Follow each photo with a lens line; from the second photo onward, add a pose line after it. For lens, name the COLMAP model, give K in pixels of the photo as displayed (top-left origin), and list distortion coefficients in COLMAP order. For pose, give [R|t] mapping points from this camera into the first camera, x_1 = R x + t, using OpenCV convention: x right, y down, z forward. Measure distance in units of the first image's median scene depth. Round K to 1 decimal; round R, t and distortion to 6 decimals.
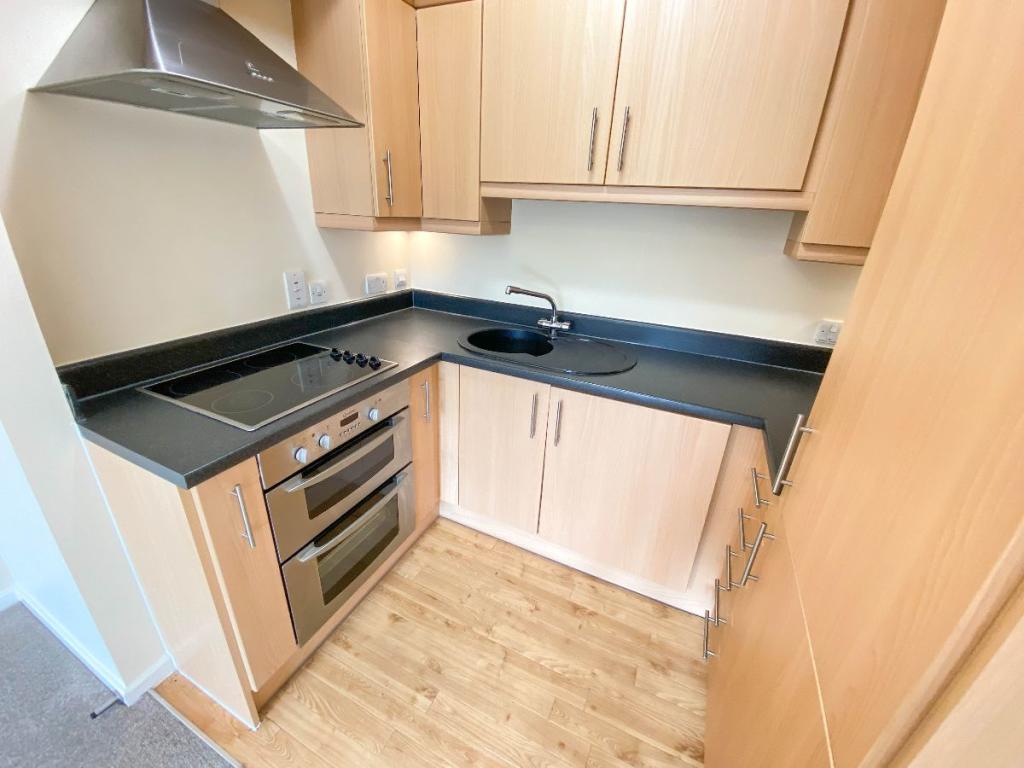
lens RADIAL K [[414.9, 0, 509.9], [0, 414.9, 384.5], [0, 0, 1]] dist [0.028895, -0.021951]
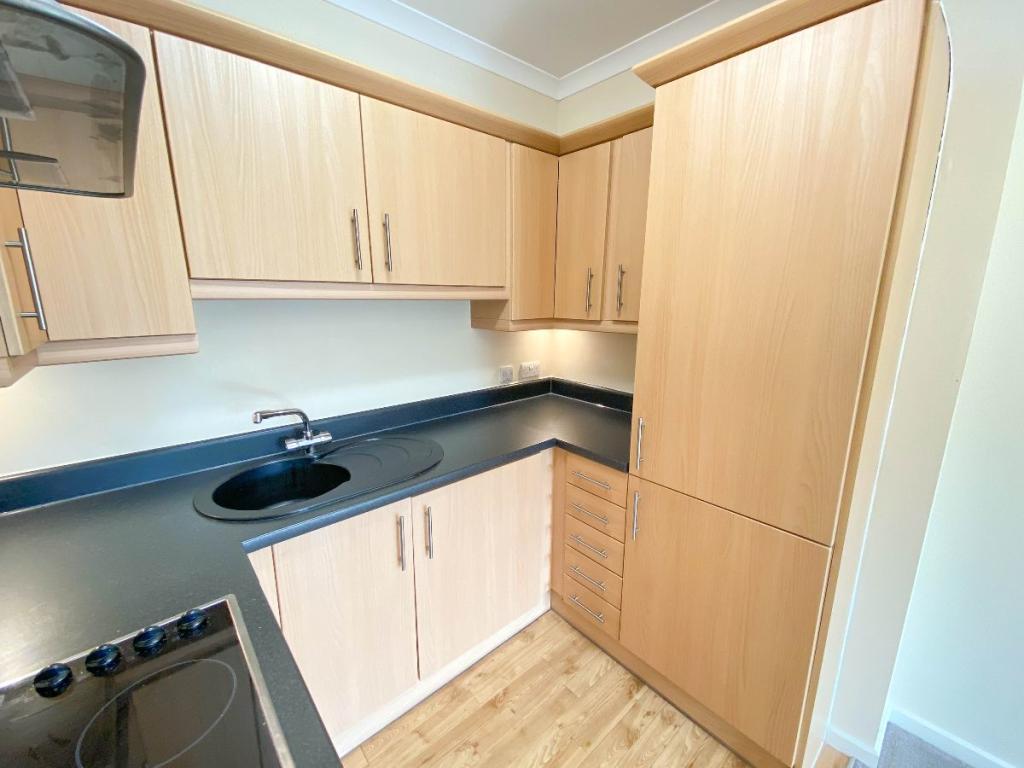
lens RADIAL K [[424.9, 0, 512.0], [0, 424.9, 384.0], [0, 0, 1]] dist [0.031404, -0.000027]
pose [[0.402042, -0.234902, 0.884976, -0.558817], [0.365345, 0.927412, 0.080191, -0.213884], [-0.839574, 0.291082, 0.458679, 0.327513]]
